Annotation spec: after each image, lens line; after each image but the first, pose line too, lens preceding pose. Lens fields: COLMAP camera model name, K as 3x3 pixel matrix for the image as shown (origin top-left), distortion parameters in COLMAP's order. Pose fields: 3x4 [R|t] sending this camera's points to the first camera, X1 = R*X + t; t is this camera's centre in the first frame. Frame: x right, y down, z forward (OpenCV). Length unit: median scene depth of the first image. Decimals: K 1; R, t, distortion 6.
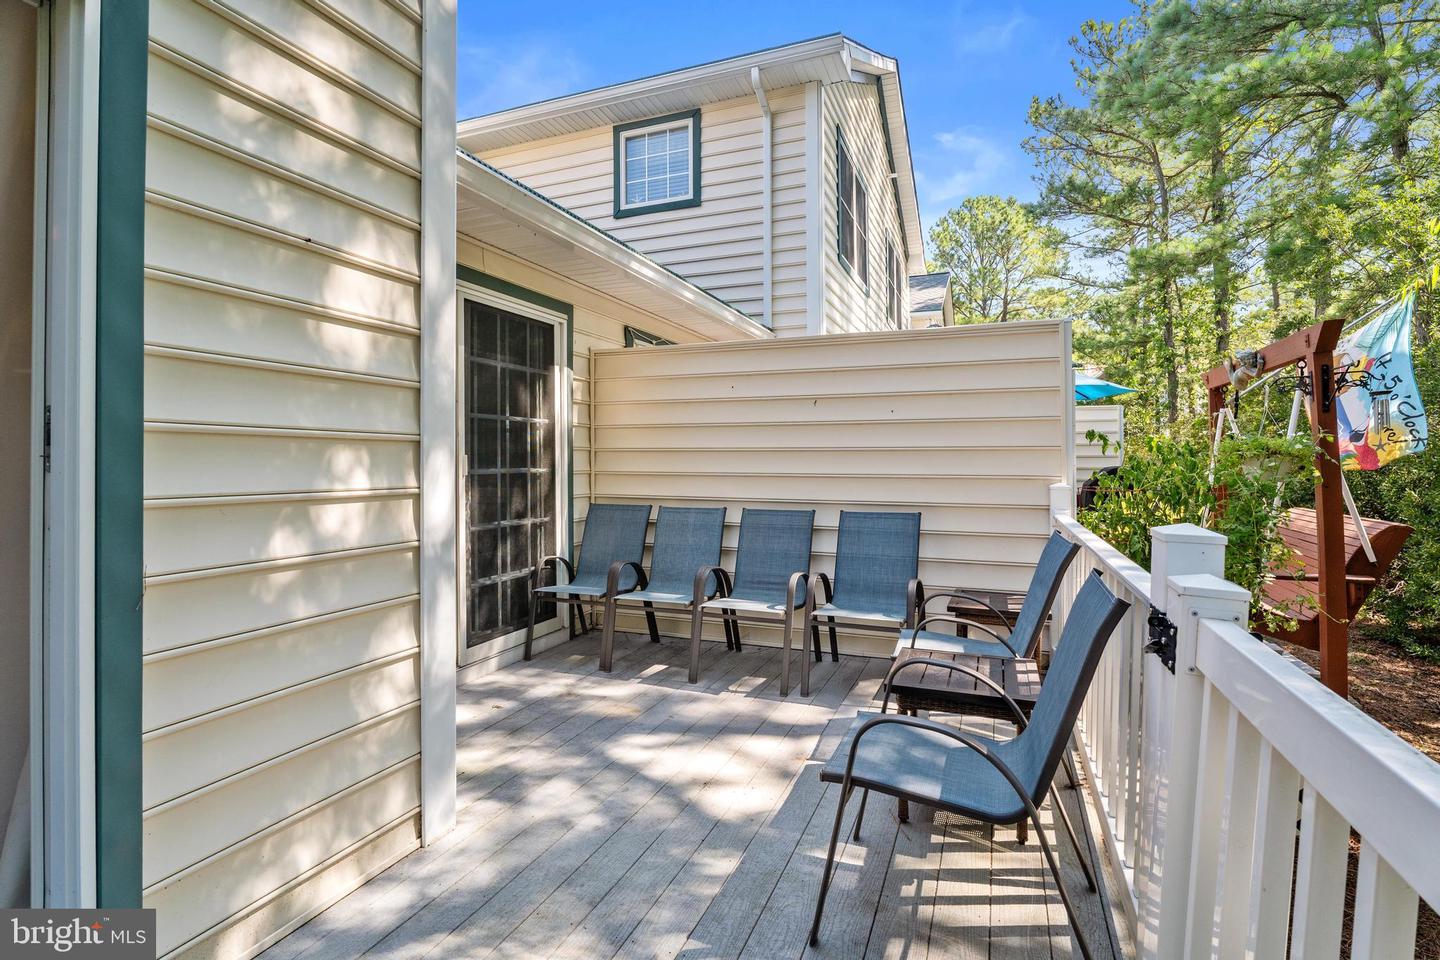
lens RADIAL K [[693.7, 0, 719.5], [0, 693.7, 453.3], [0, 0, 1]] dist [-0.000356, -0.000071]
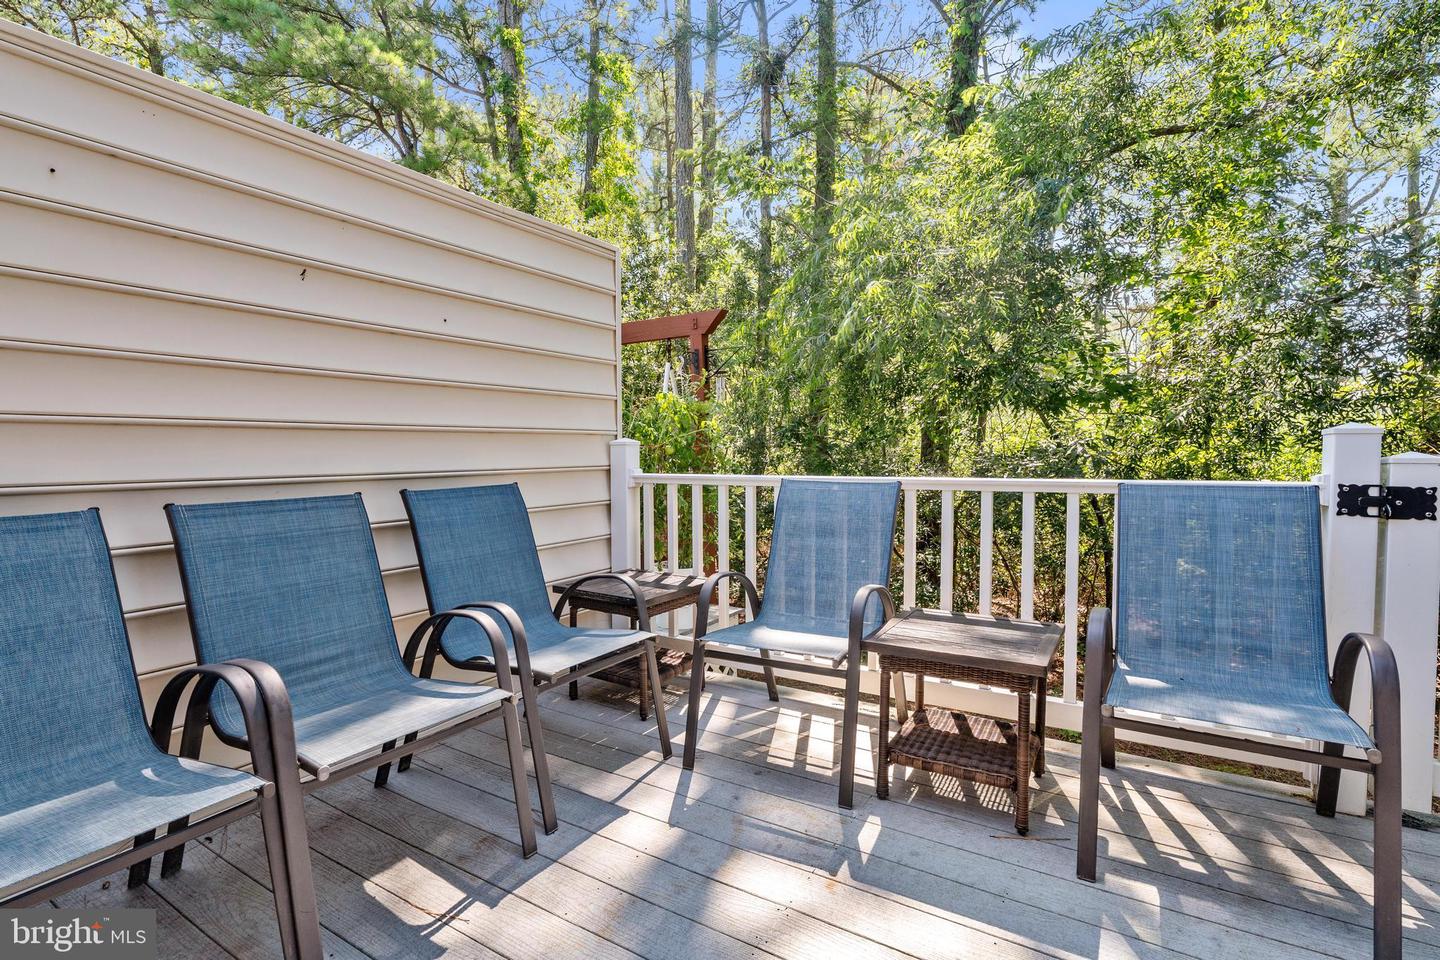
lens RADIAL K [[681.7, 0, 720.0], [0, 681.7, 480.0], [0, 0, 1]] dist [0.000218, -0.000113]
pose [[0.178547, -0.044812, 0.982910, -0.345684], [0.002177, 0.998978, 0.045150, 0.059997], [-0.983929, -0.005921, 0.178463, 0.768922]]
